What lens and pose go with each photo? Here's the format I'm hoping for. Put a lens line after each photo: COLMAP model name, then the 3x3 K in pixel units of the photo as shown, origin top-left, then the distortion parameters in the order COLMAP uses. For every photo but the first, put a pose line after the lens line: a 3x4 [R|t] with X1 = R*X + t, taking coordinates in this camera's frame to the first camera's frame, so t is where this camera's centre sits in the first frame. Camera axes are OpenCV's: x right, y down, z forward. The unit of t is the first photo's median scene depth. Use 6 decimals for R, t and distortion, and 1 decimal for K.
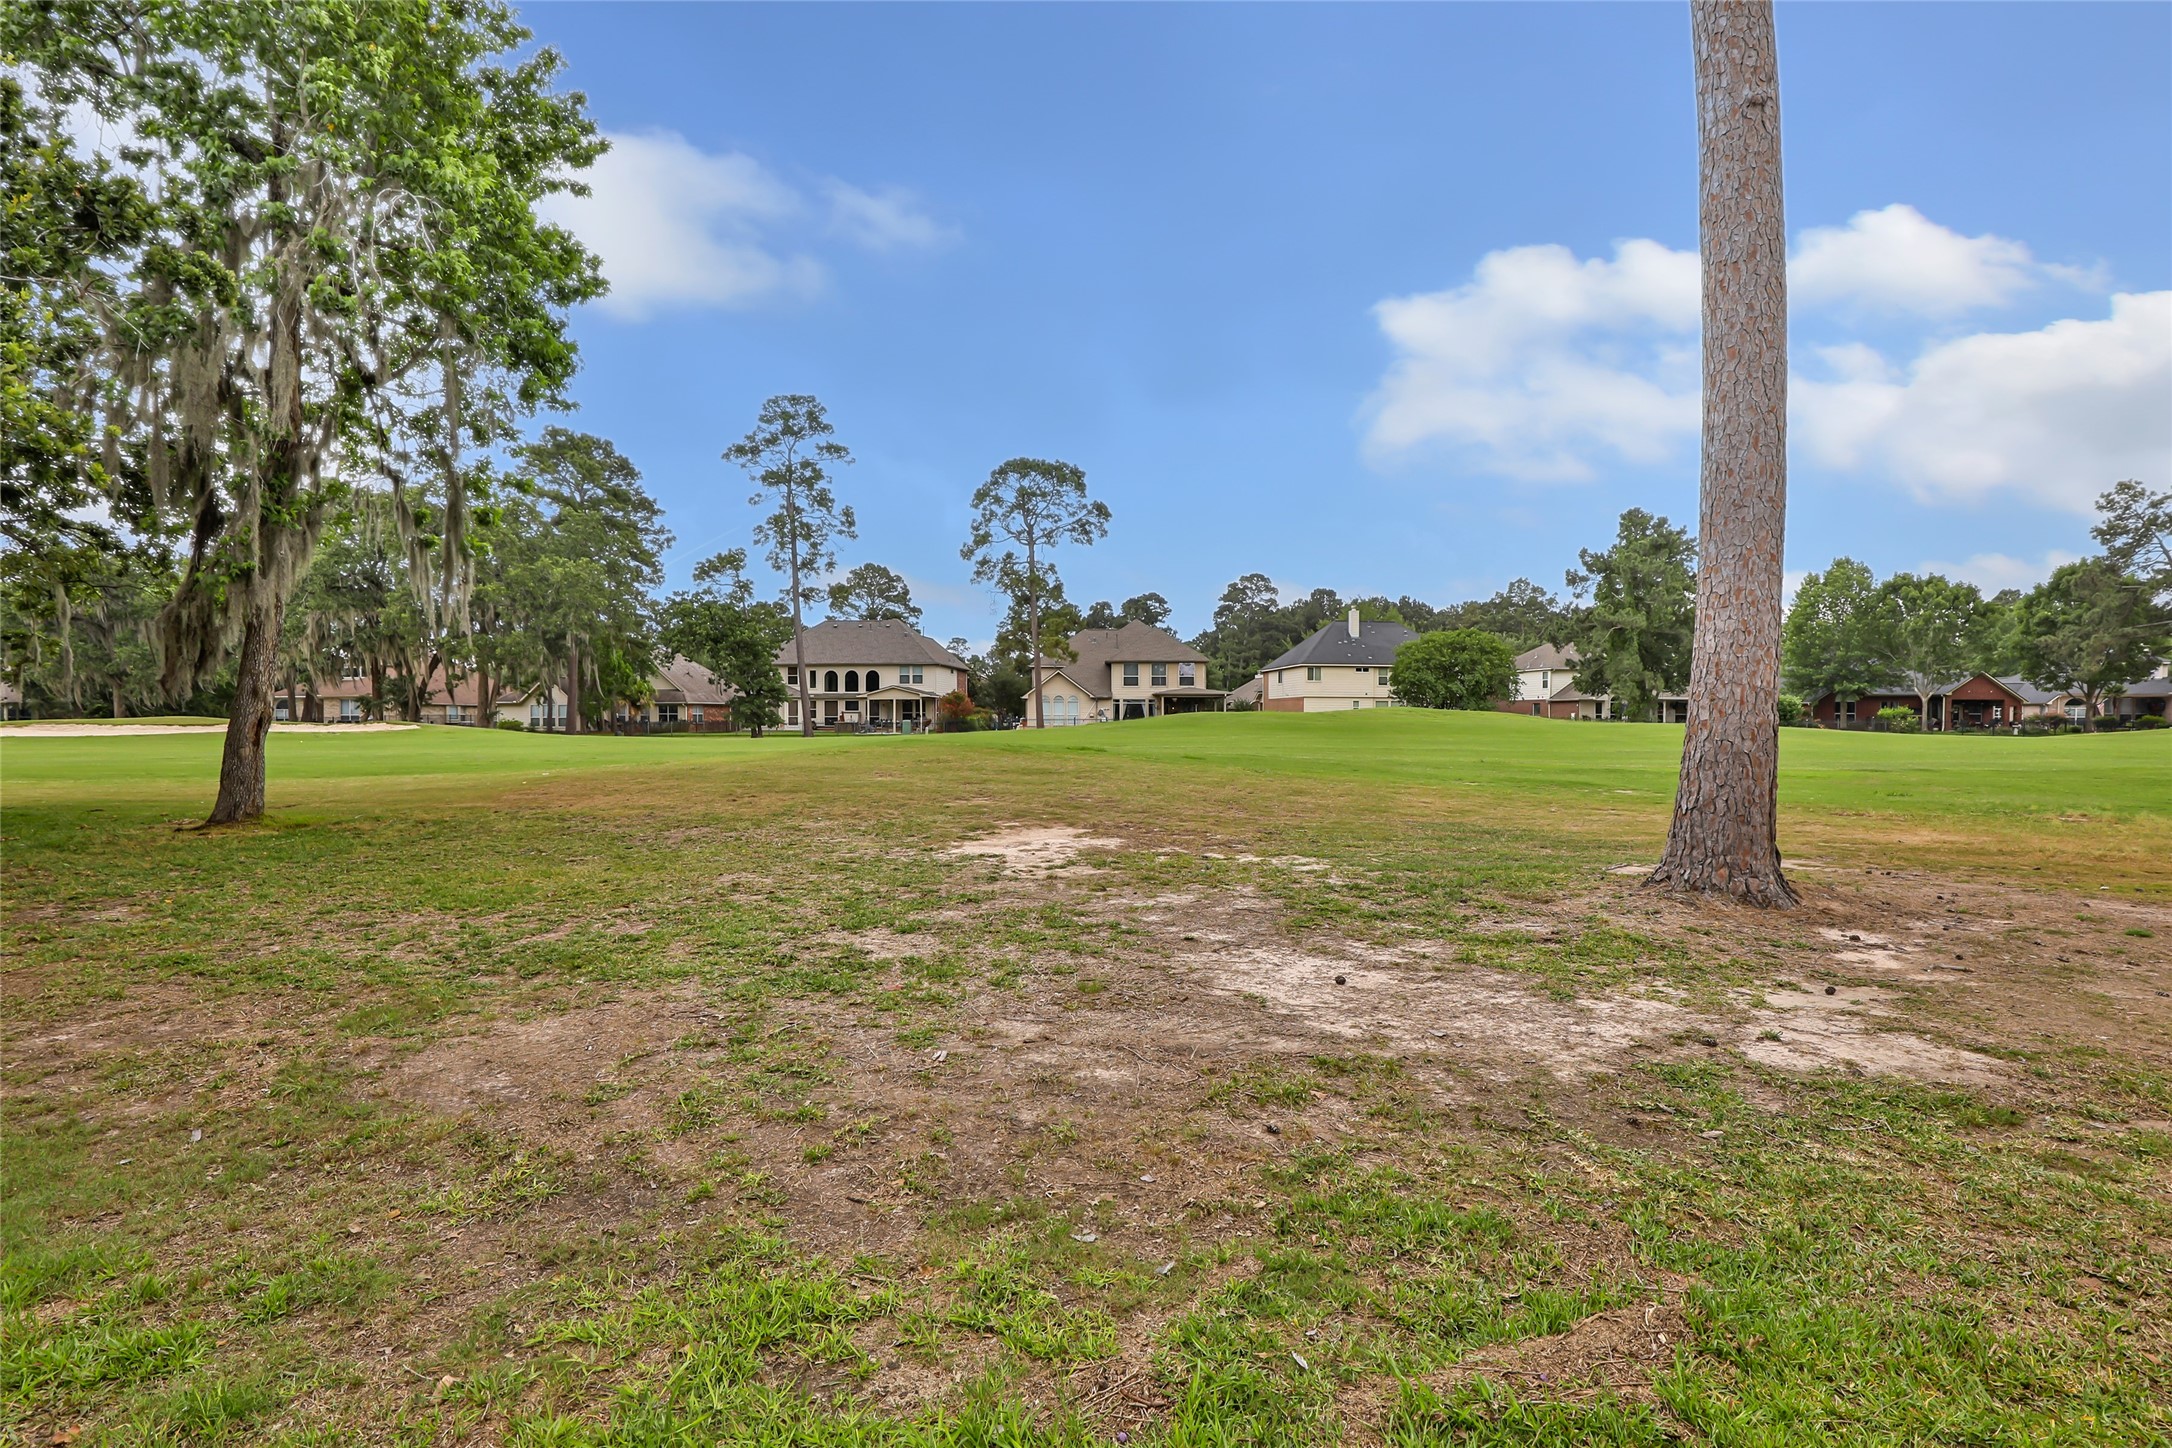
lens RADIAL K [[1071.9, 0, 1089.1], [0, 1071.9, 763.1], [0, 0, 1]] dist [-0.034821, 0.000204]
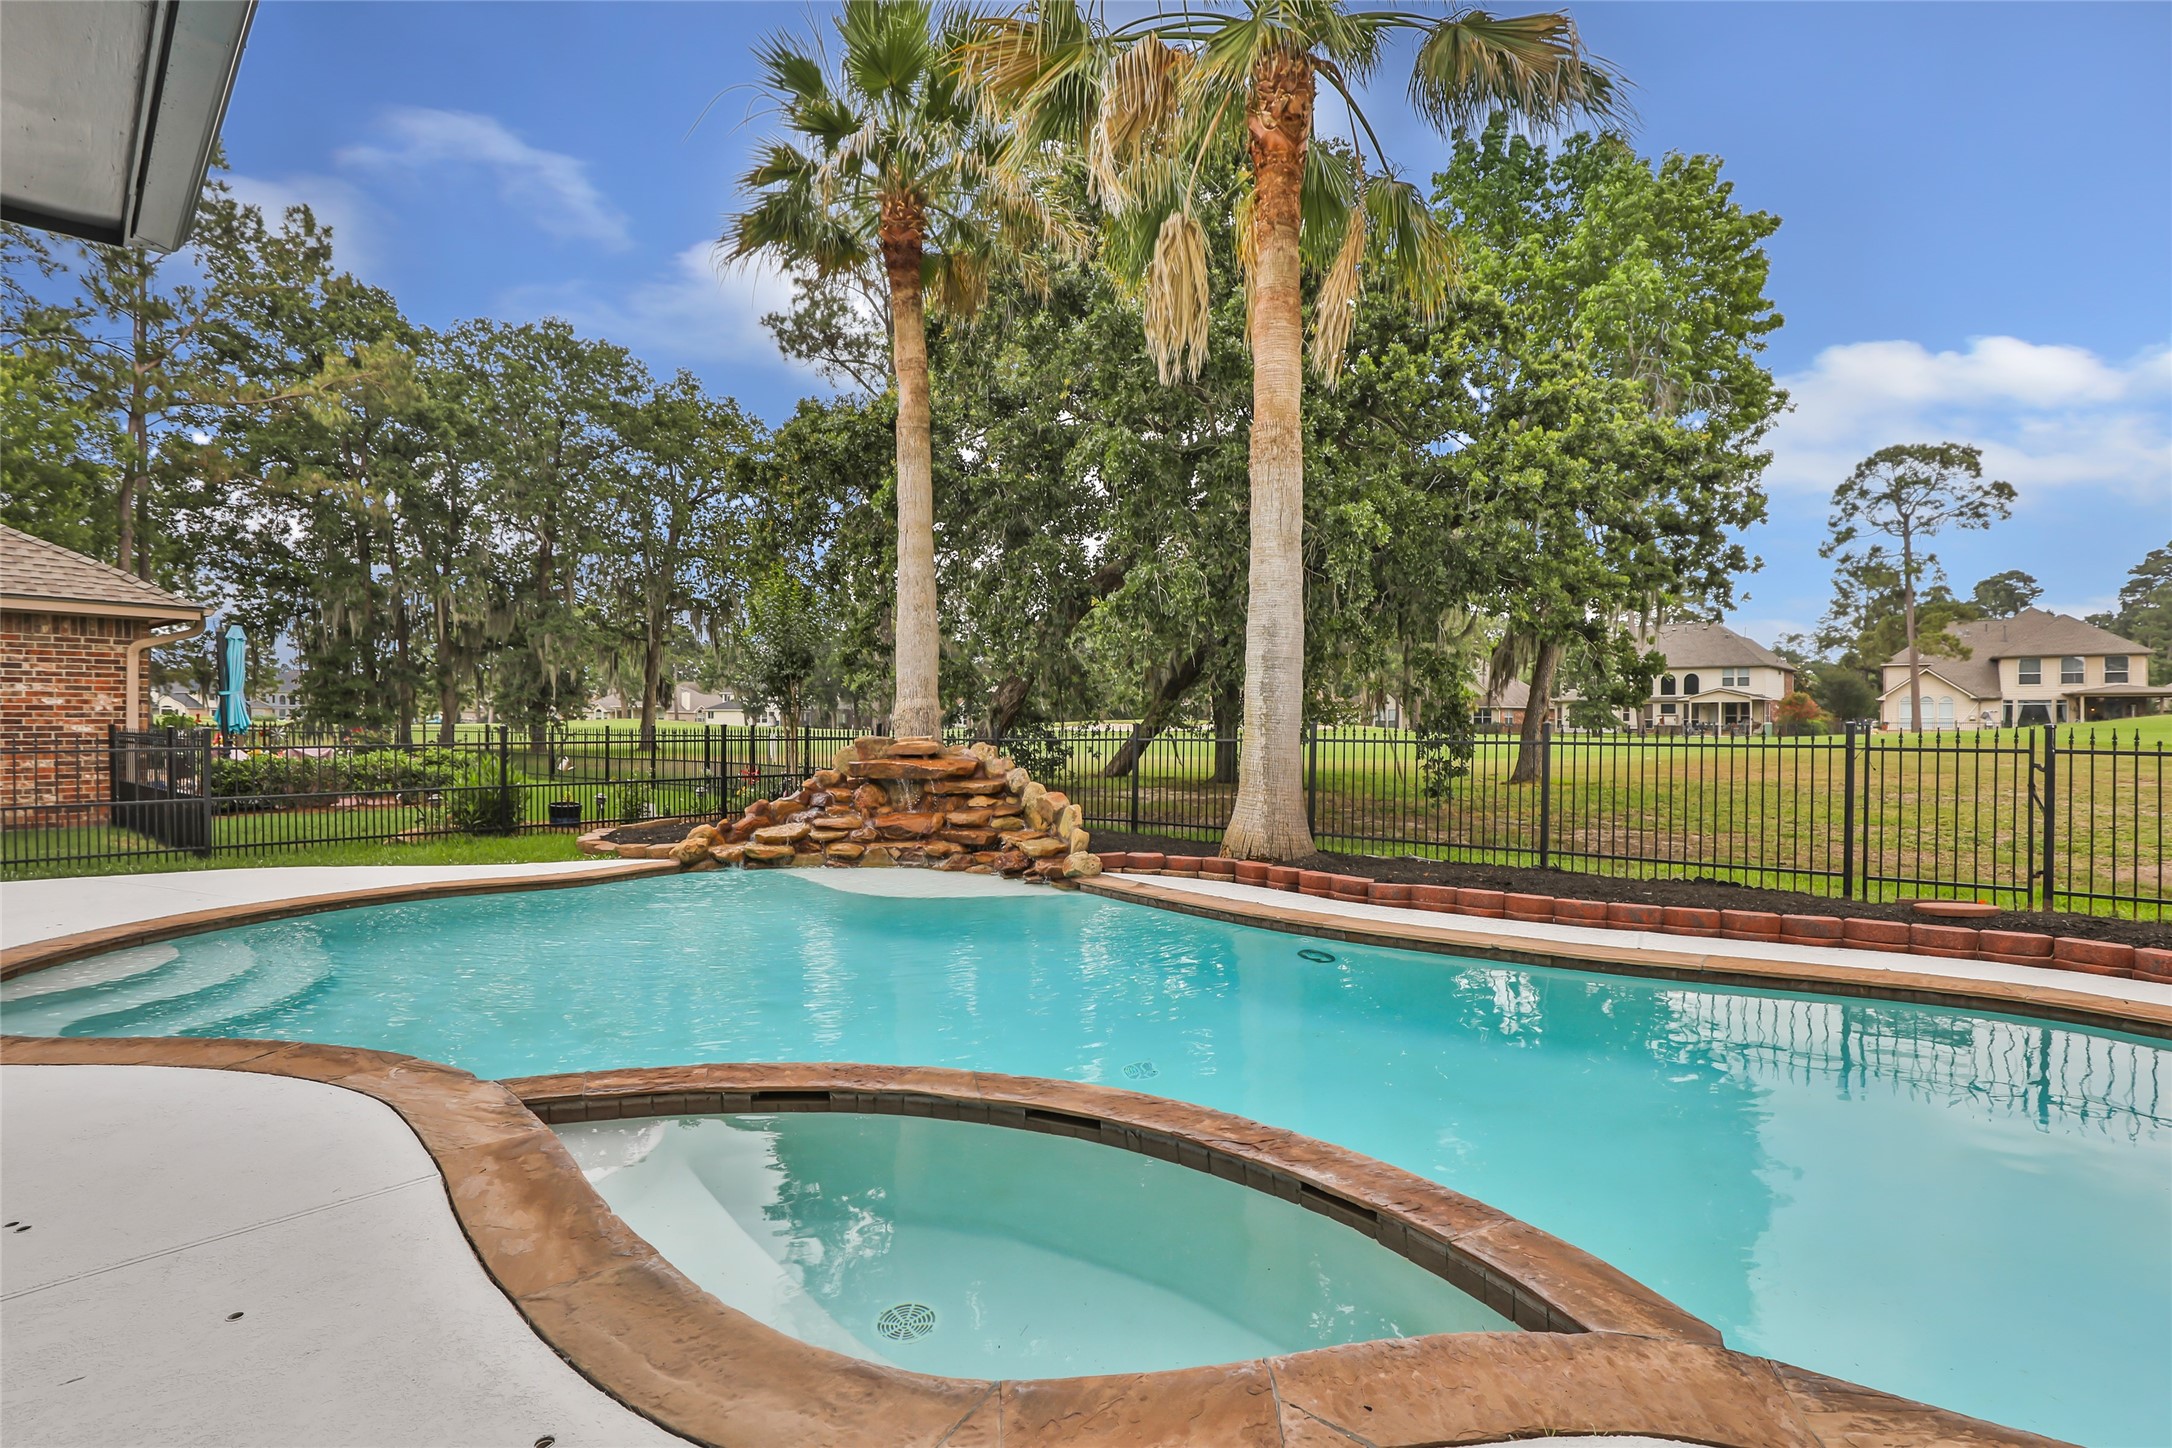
lens RADIAL K [[1043.0, 0, 1086.0], [0, 1043.0, 724.0], [0, 0, 1]] dist [-0.021064, -0.000324]
pose [[0.795955, 0.001767, -0.605353, -0.078312], [-0.026237, 0.999157, -0.031581, 0.007266], [0.604787, 0.041020, 0.795330, -0.137588]]
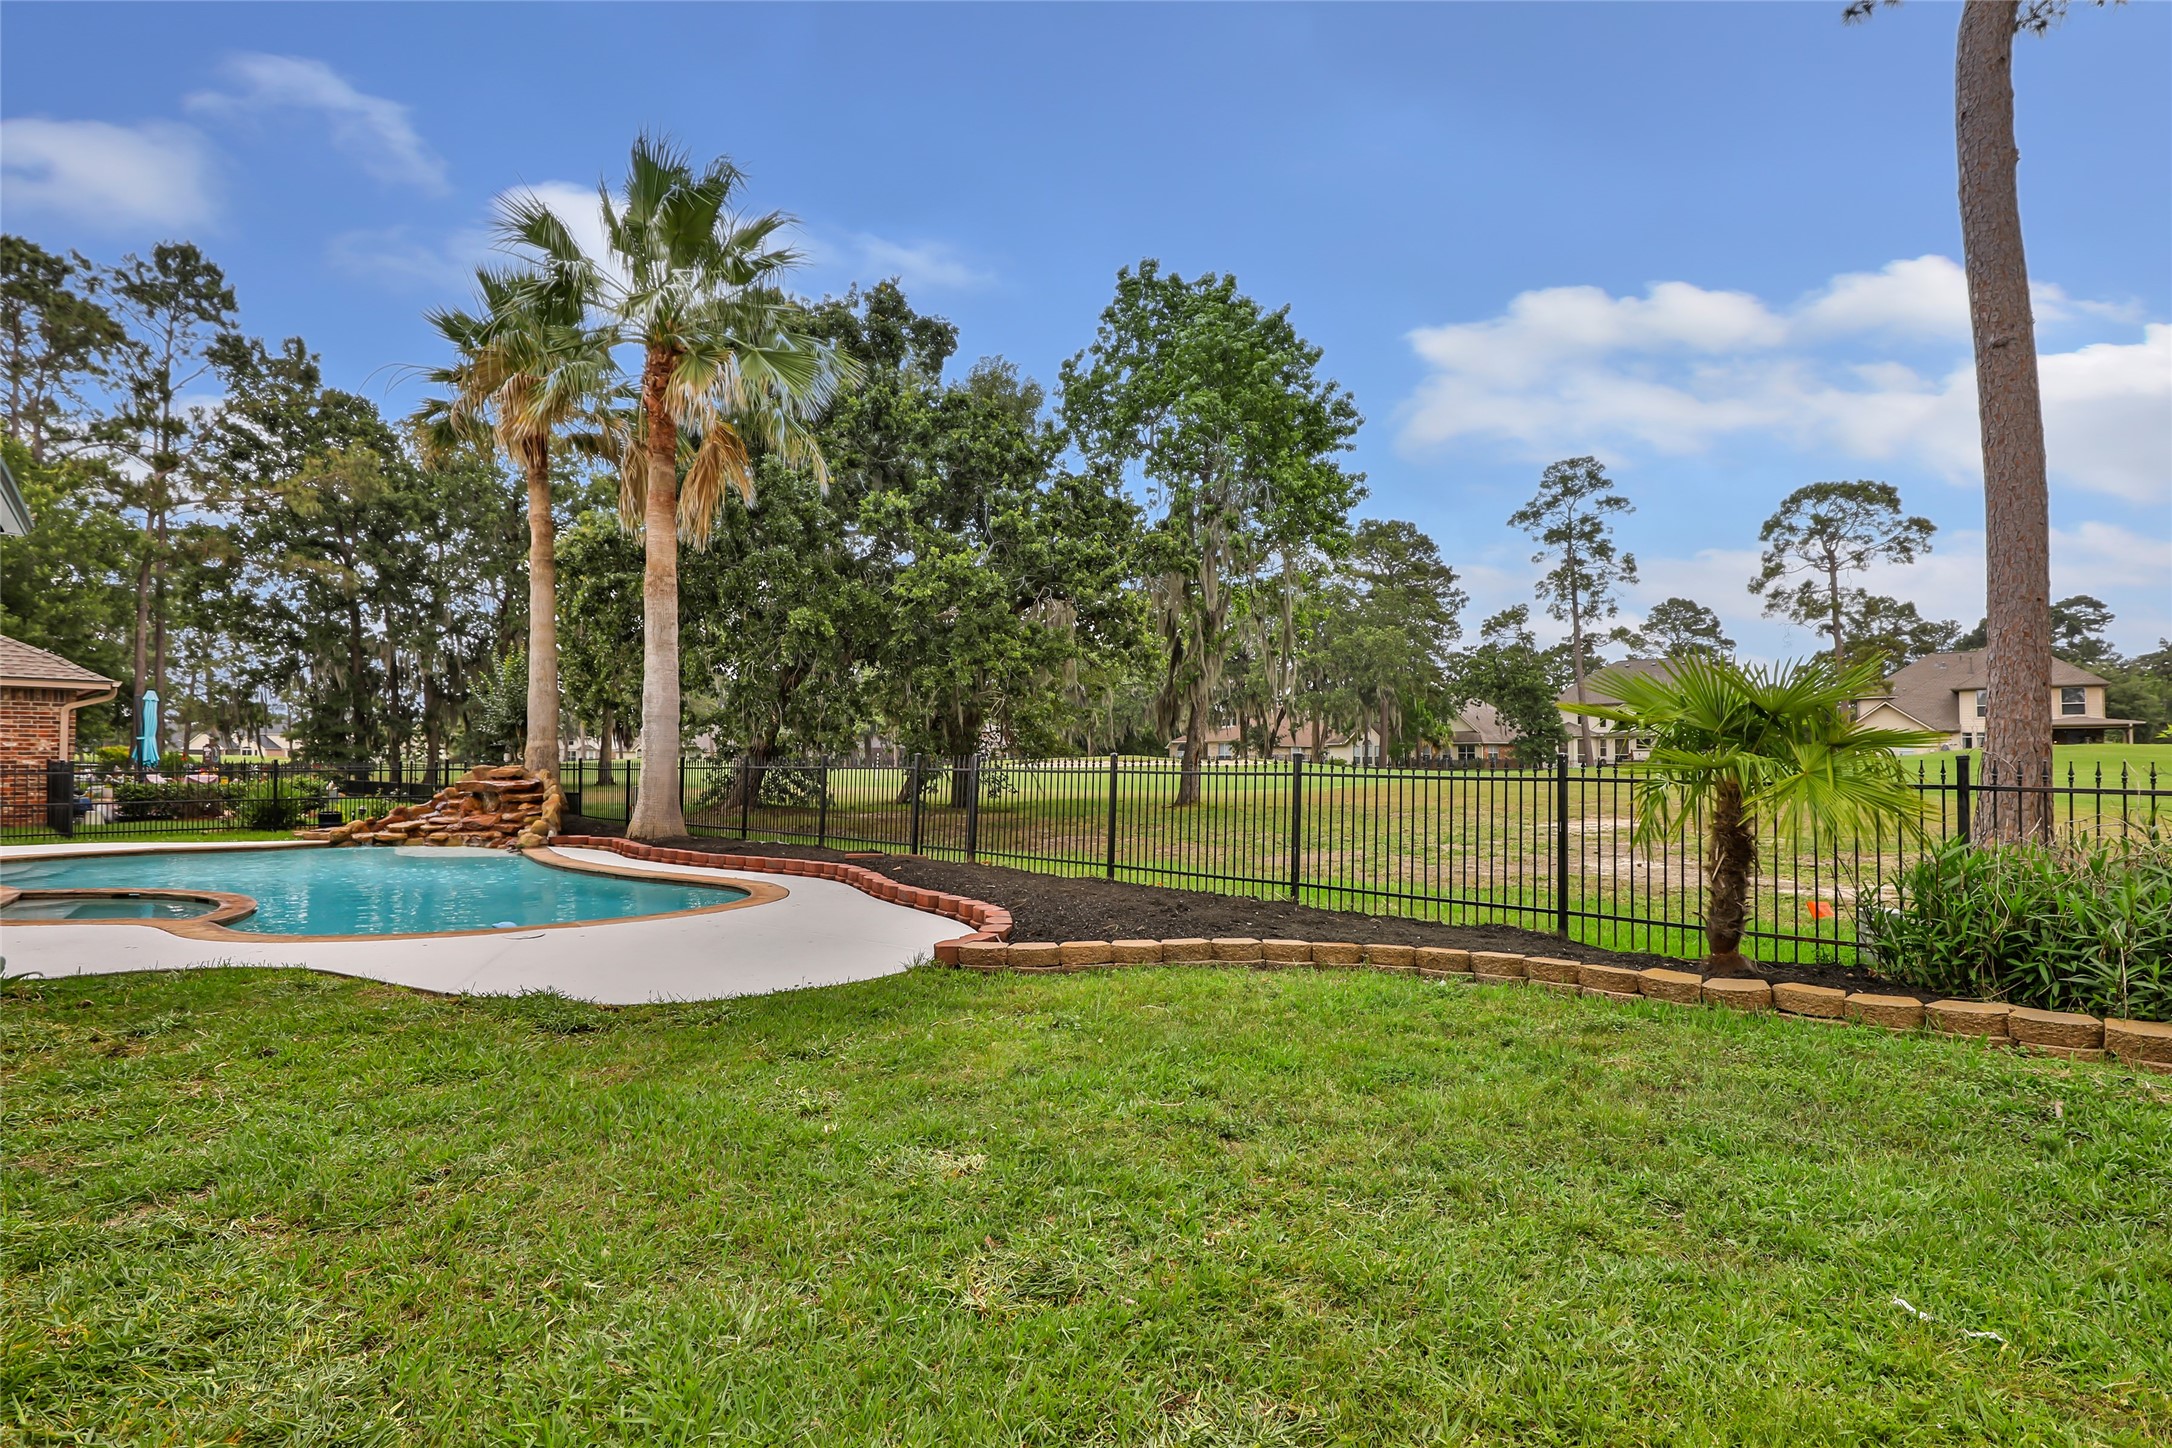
lens RADIAL K [[1088.3, 0, 1097.3], [0, 1088.3, 700.4], [0, 0, 1]] dist [-0.019208, 0.001492]
pose [[0.749348, -0.038389, -0.661063, 0.081459], [-0.025167, 0.995946, -0.086365, 0.008110], [0.661698, 0.081355, 0.745343, -0.126502]]
